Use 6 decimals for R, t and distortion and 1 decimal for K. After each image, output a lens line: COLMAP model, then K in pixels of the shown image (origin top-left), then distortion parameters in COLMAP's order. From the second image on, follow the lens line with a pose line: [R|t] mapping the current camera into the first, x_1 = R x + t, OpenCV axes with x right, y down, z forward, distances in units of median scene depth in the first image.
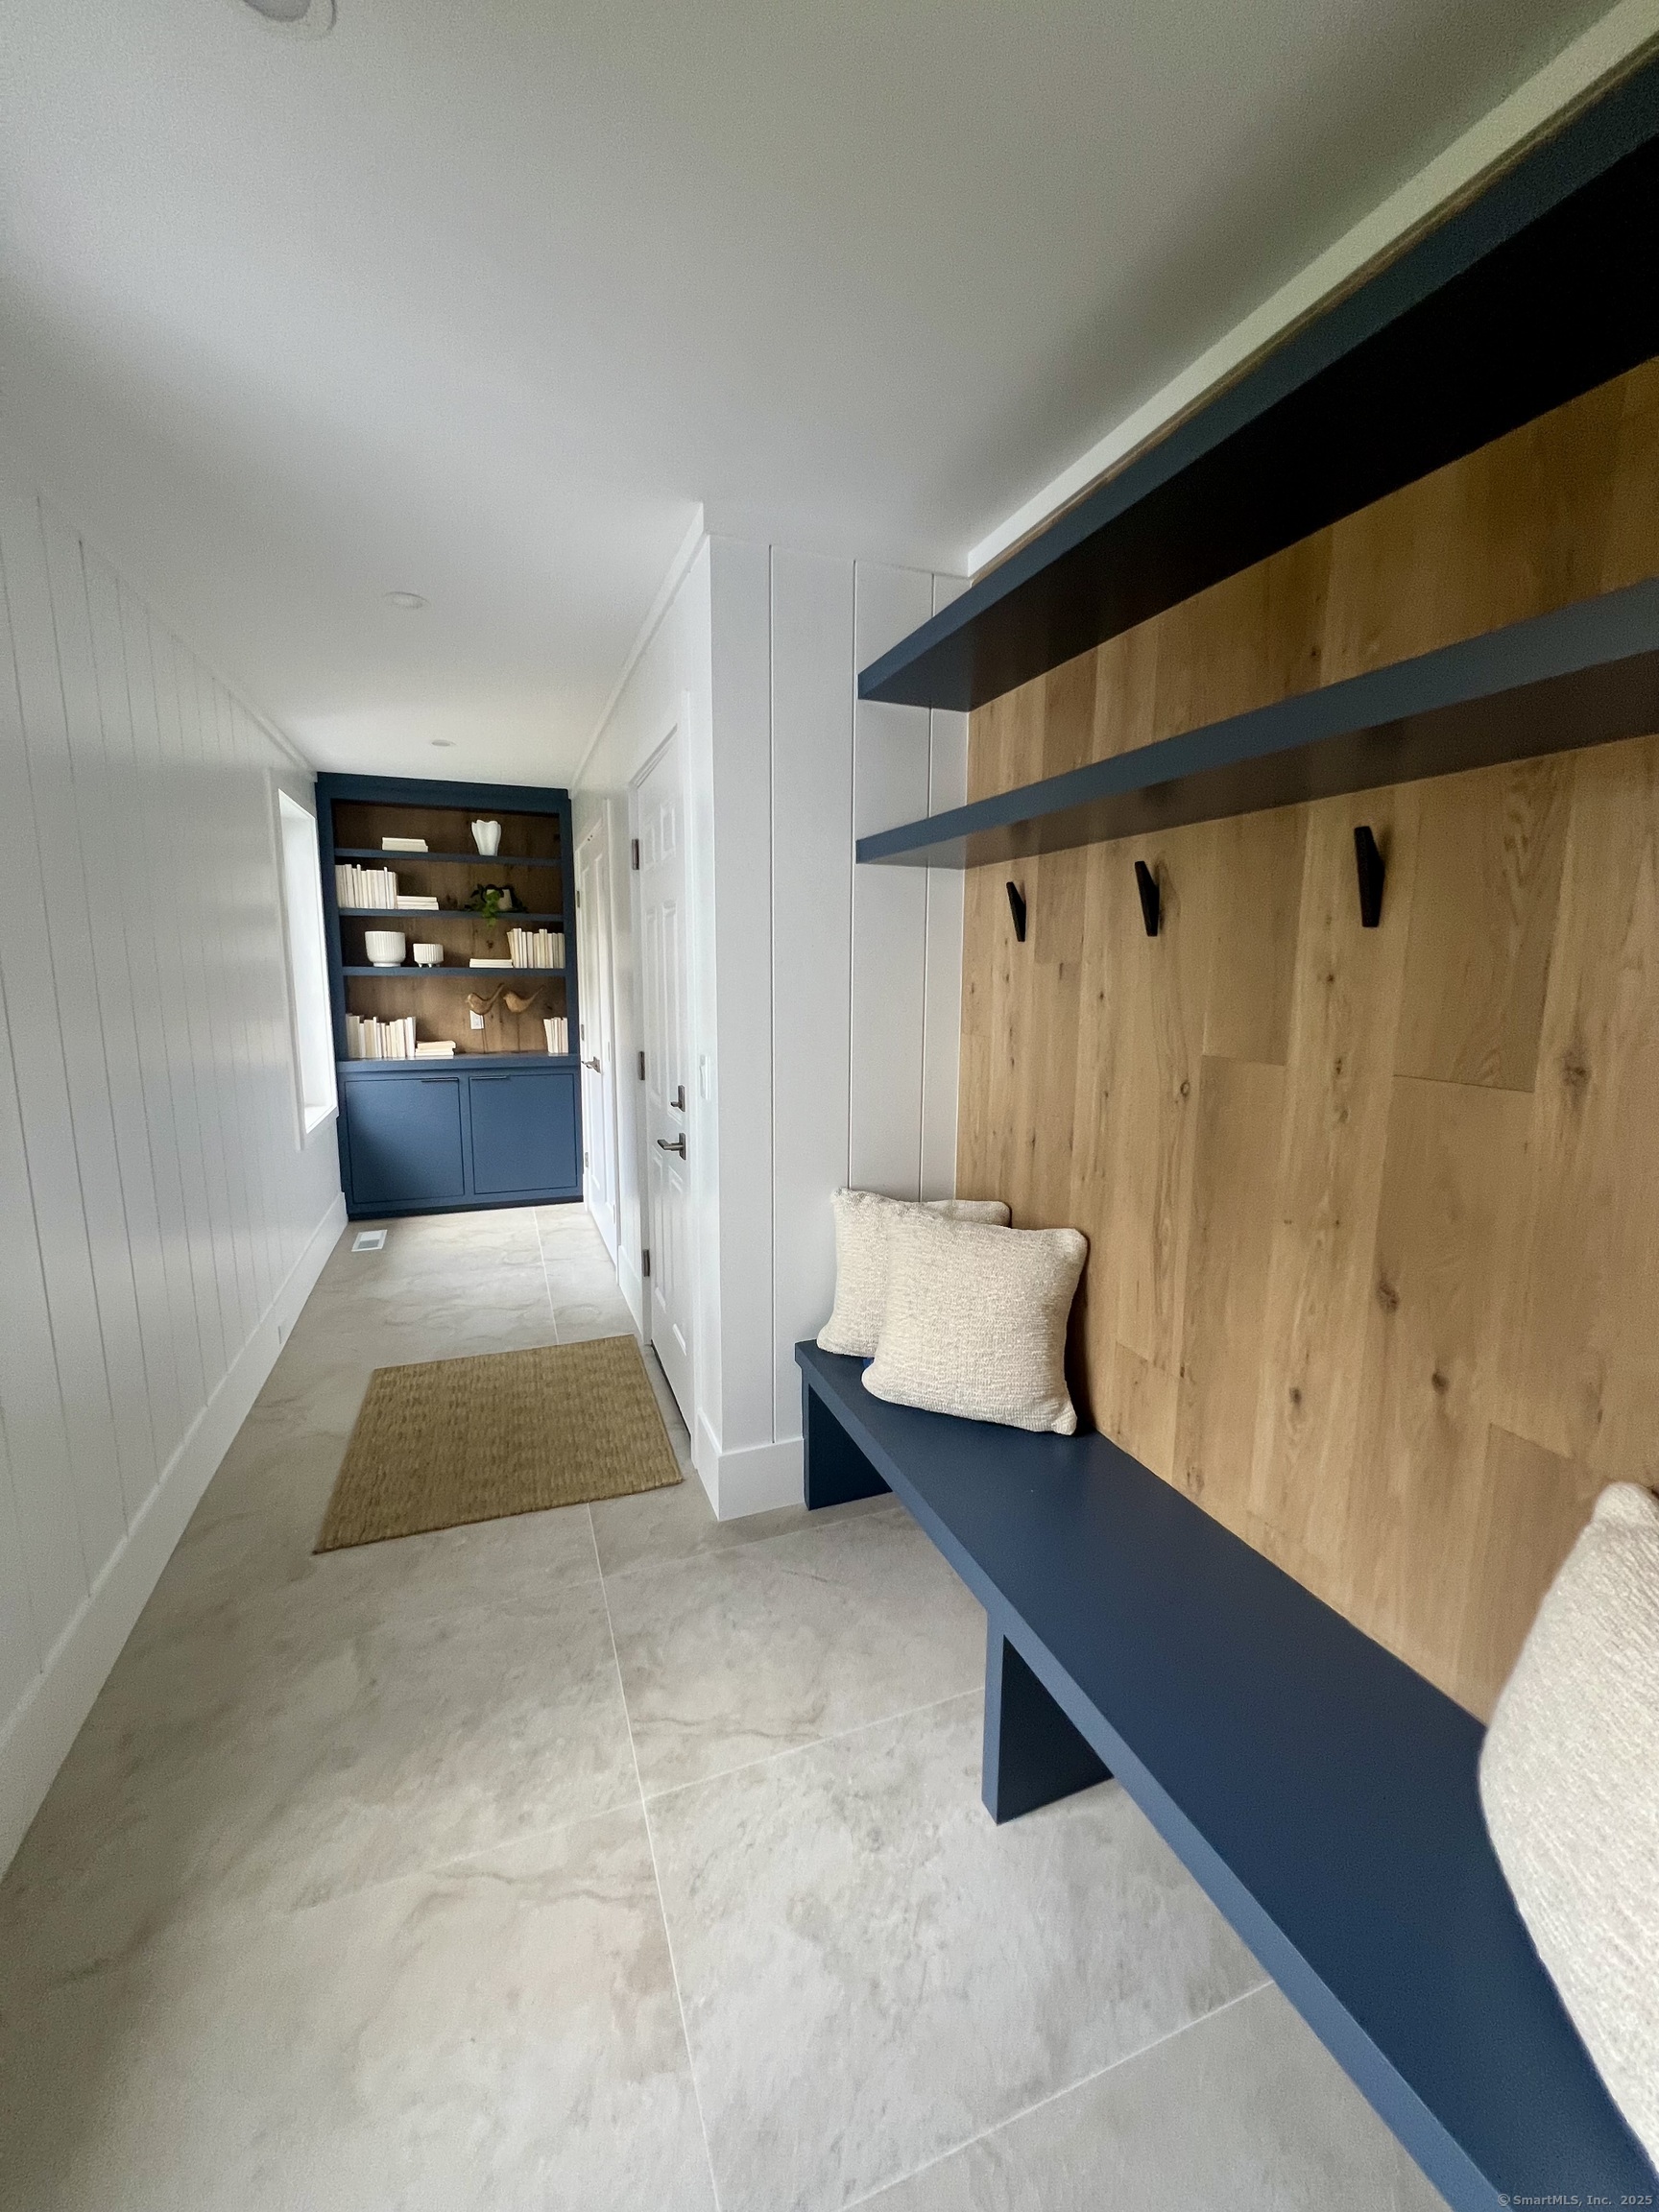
lens RADIAL K [[884.8, 0, 823.6], [0, 884.8, 1104.1], [0, 0, 1]] dist [-0.002088, -0.000414]
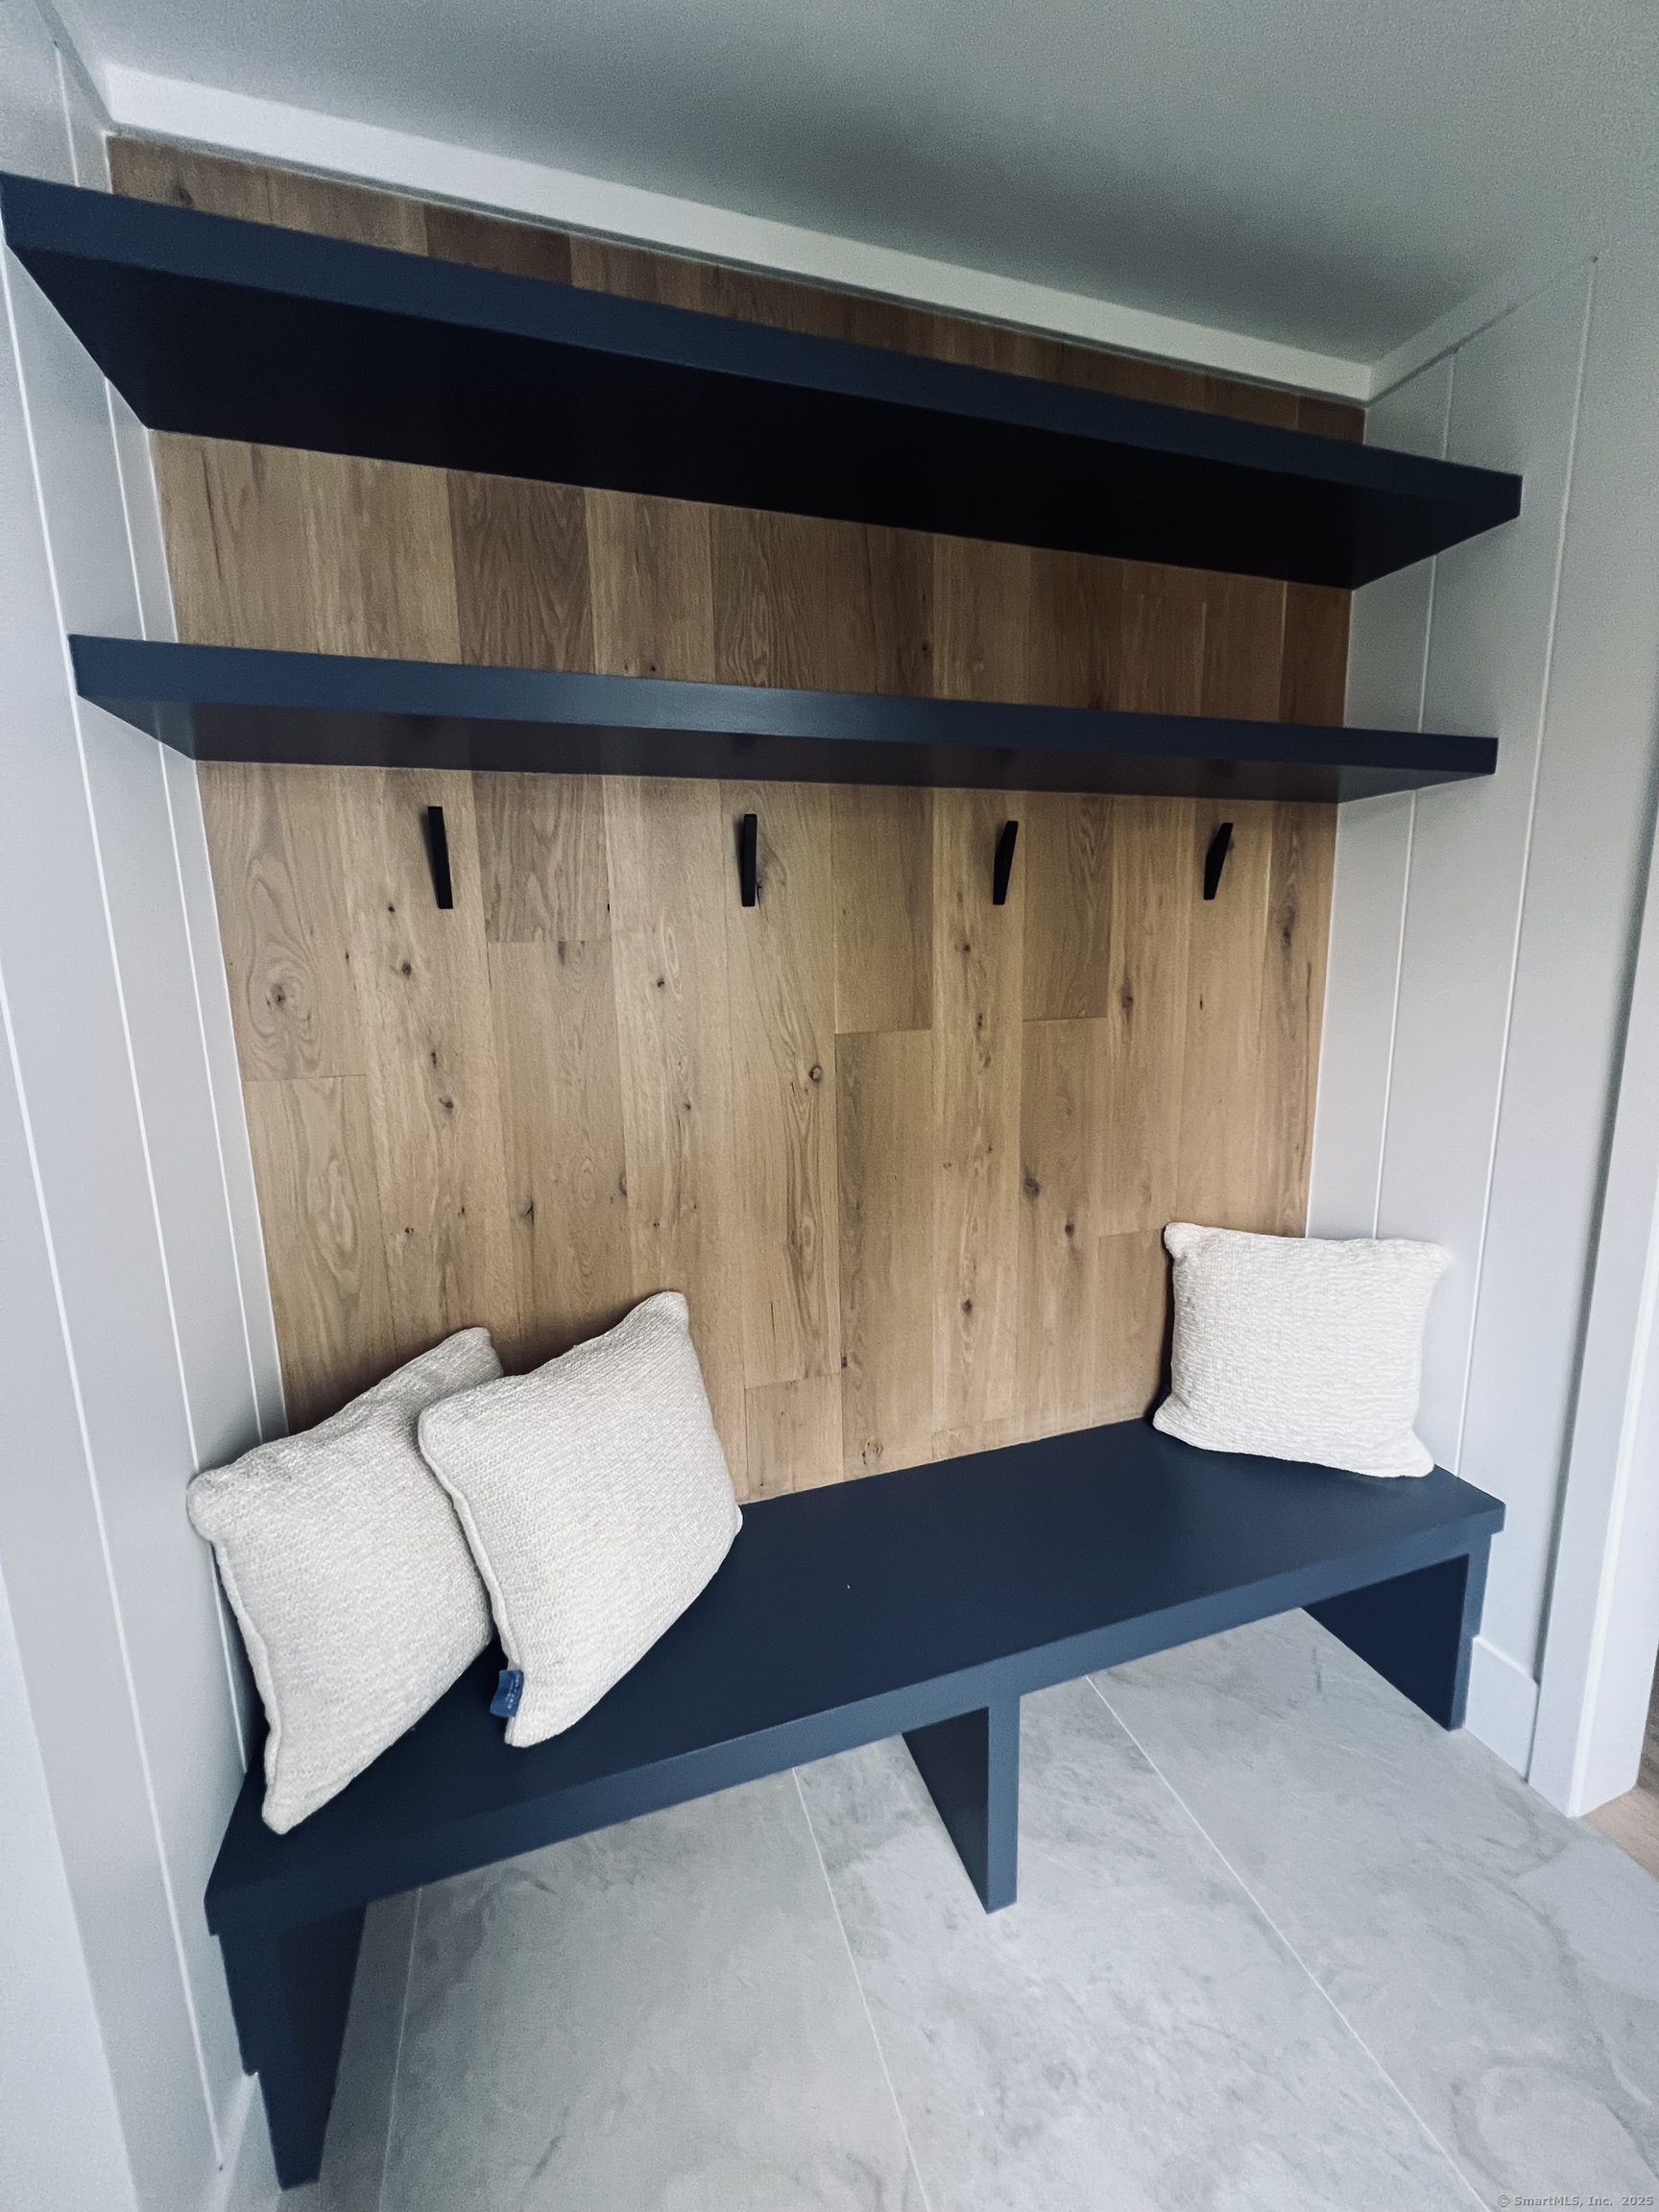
lens RADIAL K [[884.8, 0, 827.0], [0, 884.8, 1107.2], [0, 0, 1]] dist [-0.002088, -0.000414]
pose [[0.045598, -0.183395, 0.981981, -0.593466], [0.176495, 0.969019, 0.172779, -0.165444], [-0.983245, 0.165436, 0.076553, 1.080281]]
